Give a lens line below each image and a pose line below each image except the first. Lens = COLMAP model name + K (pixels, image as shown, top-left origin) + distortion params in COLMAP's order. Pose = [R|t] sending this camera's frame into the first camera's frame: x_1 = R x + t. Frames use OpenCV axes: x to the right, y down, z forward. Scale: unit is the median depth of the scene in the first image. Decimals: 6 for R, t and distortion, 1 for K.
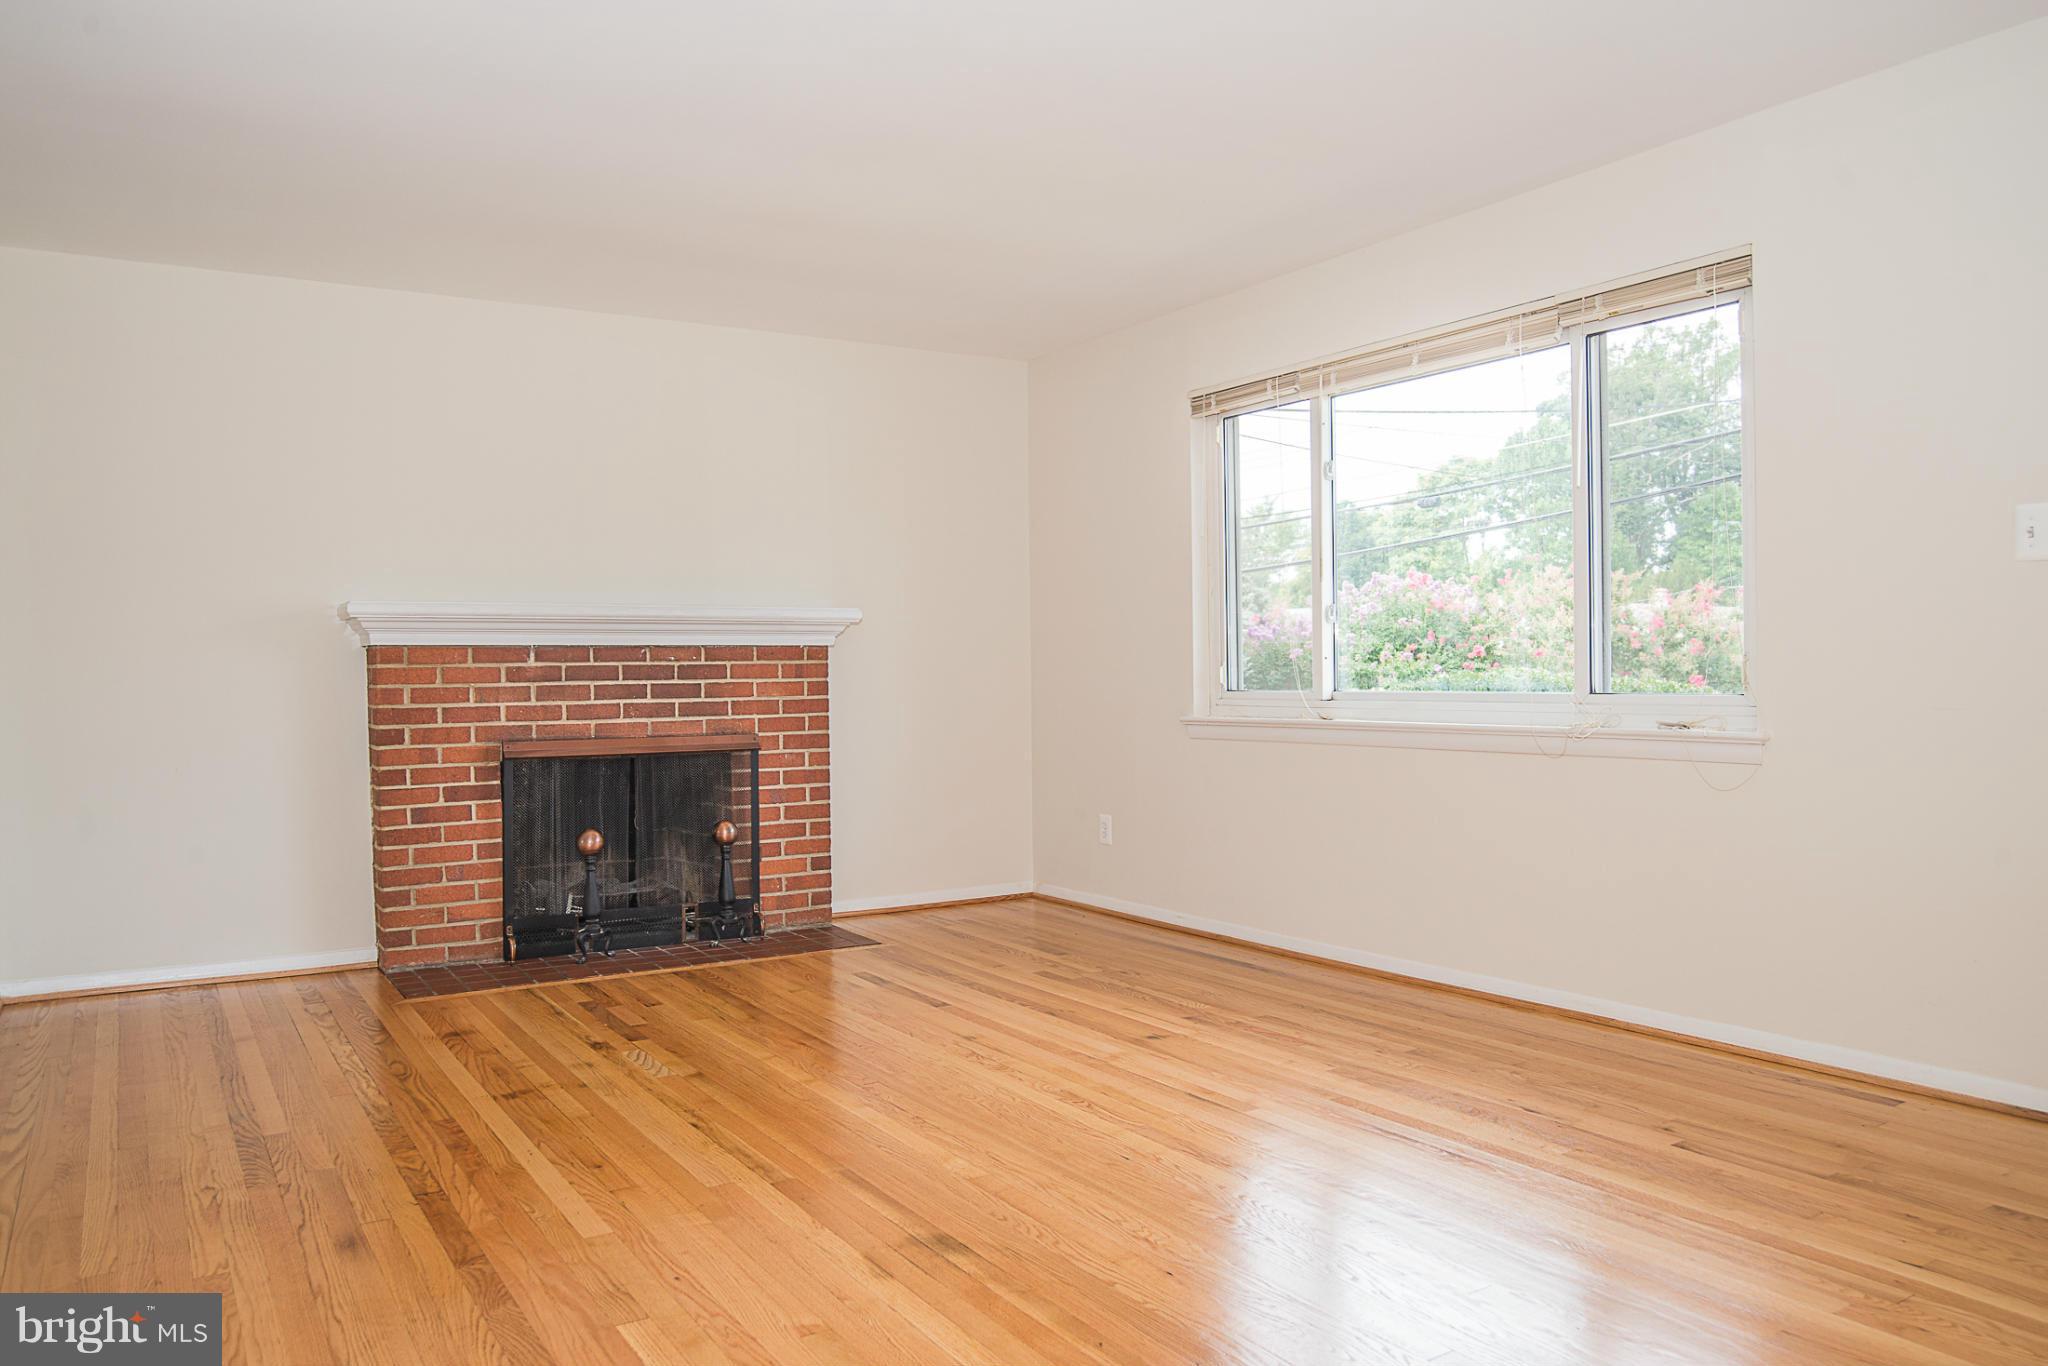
lens RADIAL K [[1452.9, 0, 1024.0], [0, 1452.9, 683.0], [0, 0, 1]] dist [-0.074593, 0.033739]
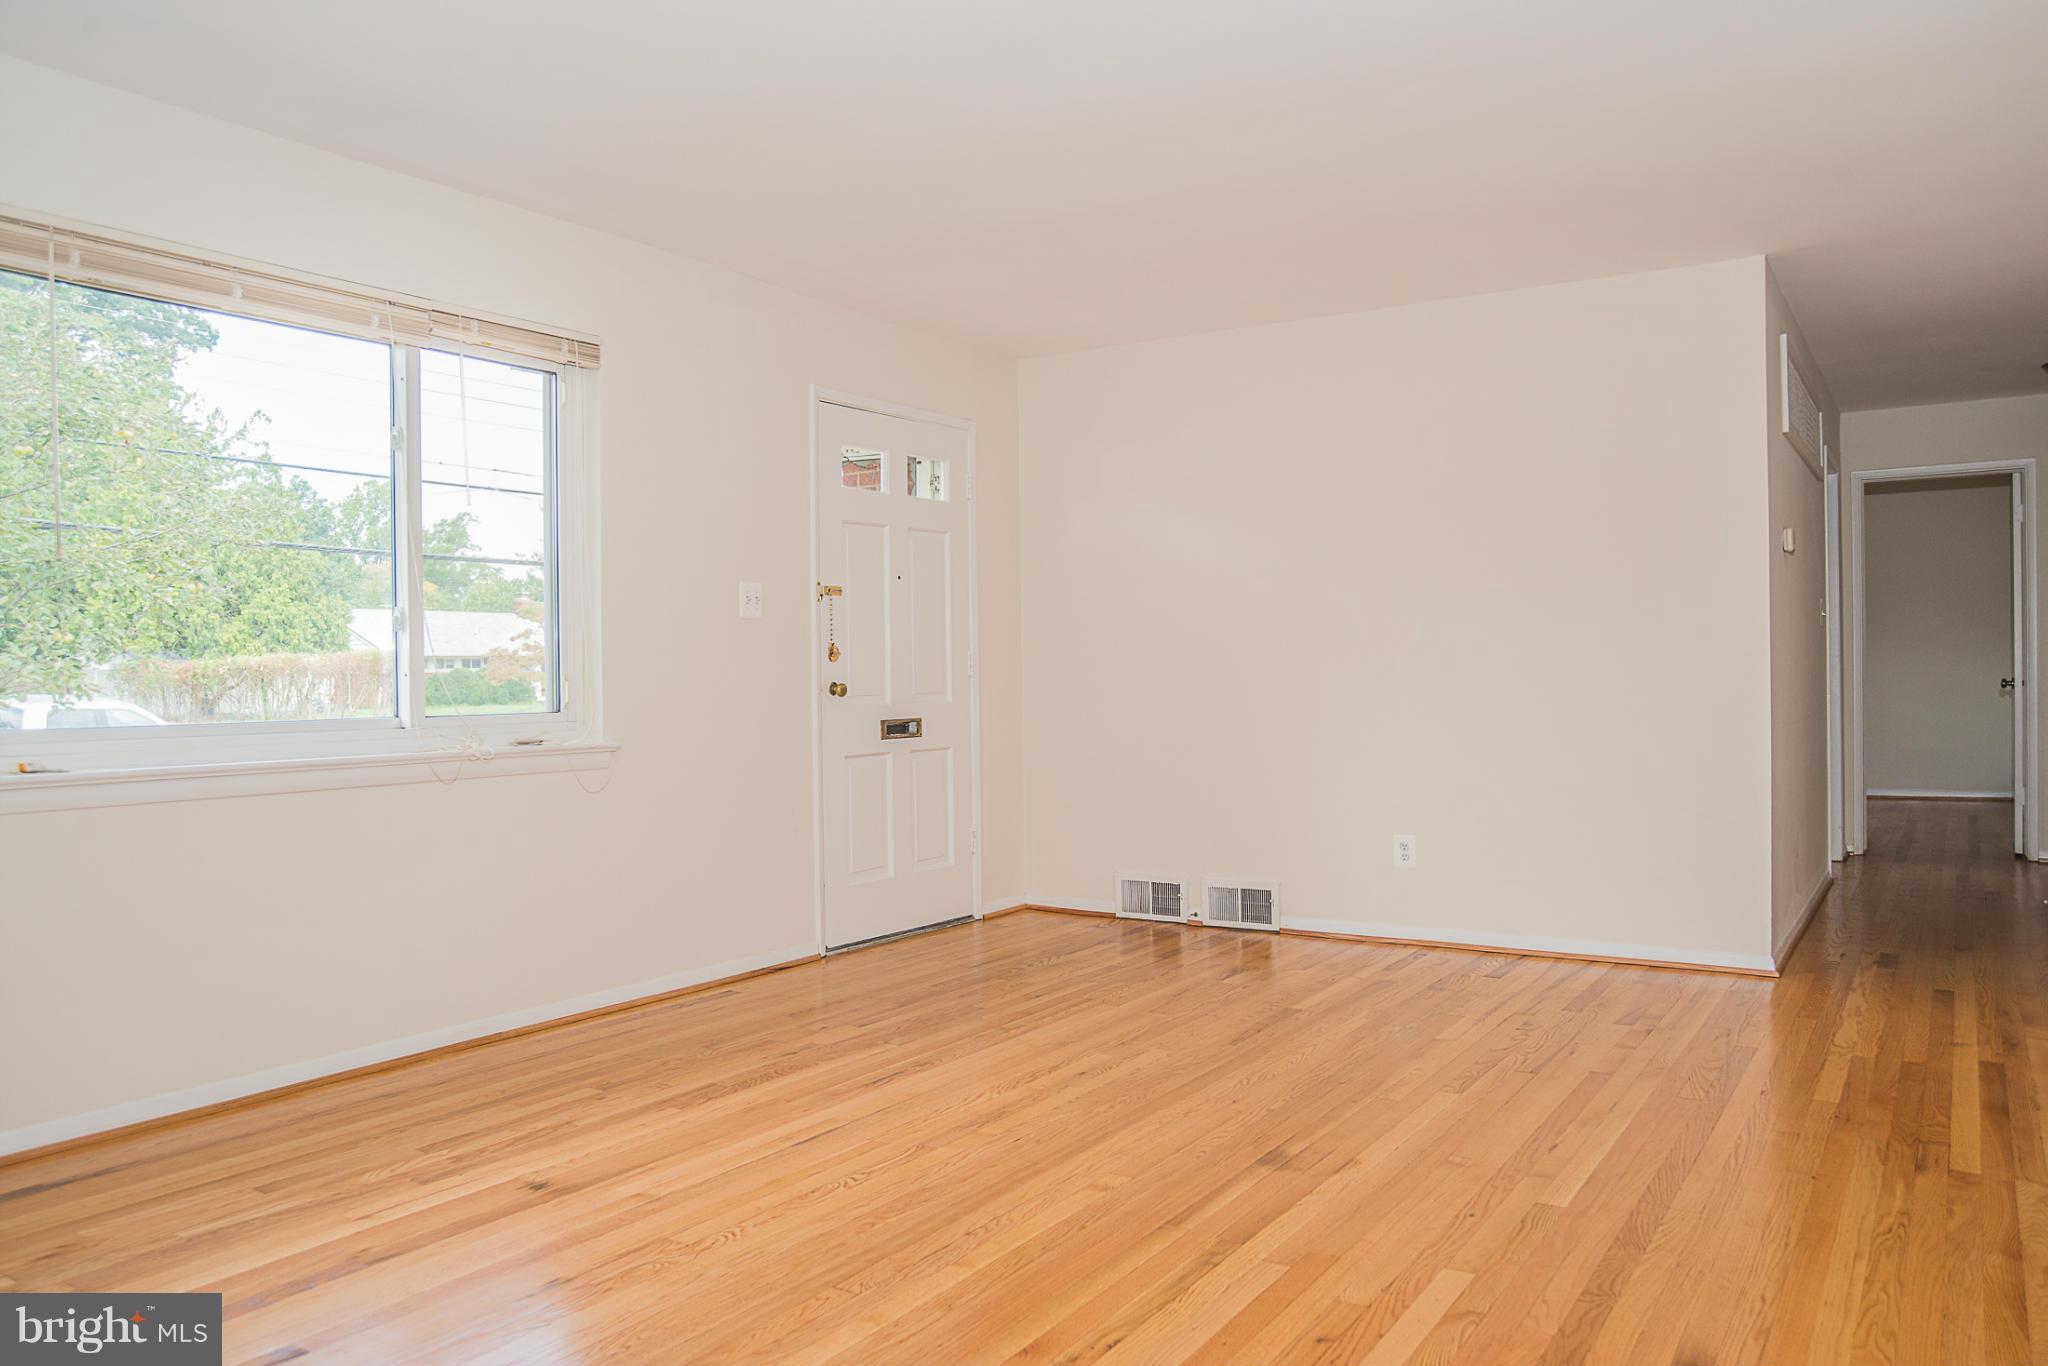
lens RADIAL K [[1452.9, 0, 1024.0], [0, 1452.9, 683.0], [0, 0, 1]] dist [-0.074593, 0.033739]
pose [[-0.411019, 0.014500, 0.911512, -0.767005], [0.025455, 0.999666, -0.004424, -0.001111], [-0.911271, 0.021384, -0.411251, 1.210197]]
